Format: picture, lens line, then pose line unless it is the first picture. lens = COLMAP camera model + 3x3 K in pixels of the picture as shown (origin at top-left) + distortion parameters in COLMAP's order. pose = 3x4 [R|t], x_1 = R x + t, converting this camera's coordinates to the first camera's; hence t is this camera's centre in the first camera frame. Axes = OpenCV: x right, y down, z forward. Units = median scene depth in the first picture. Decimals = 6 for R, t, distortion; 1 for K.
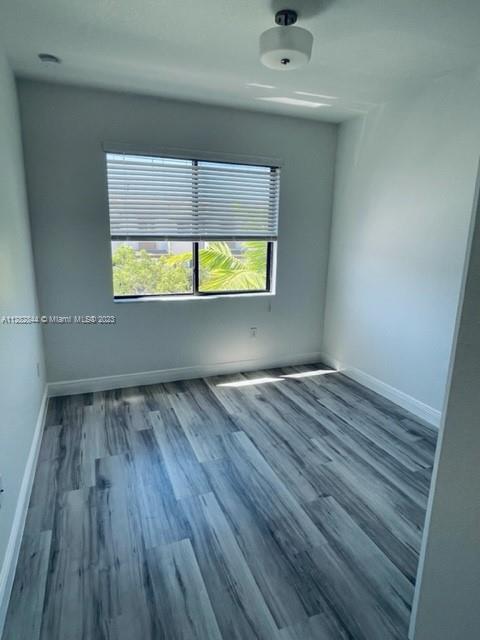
lens RADIAL K [[371.4, 0, 237.3], [0, 371.4, 319.4], [0, 0, 1]] dist [0.003783, -0.001093]
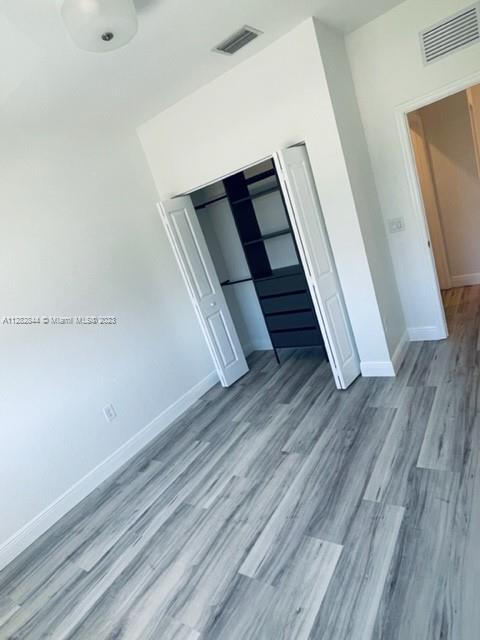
lens RADIAL K [[371.4, 0, 238.4], [0, 371.4, 321.4], [0, 0, 1]] dist [0.003783, -0.001093]
pose [[-0.540811, -0.073069, 0.837965, -0.546187], [0.463668, 0.805300, 0.369465, -0.304804], [-0.701809, 0.588348, -0.401635, 1.155891]]
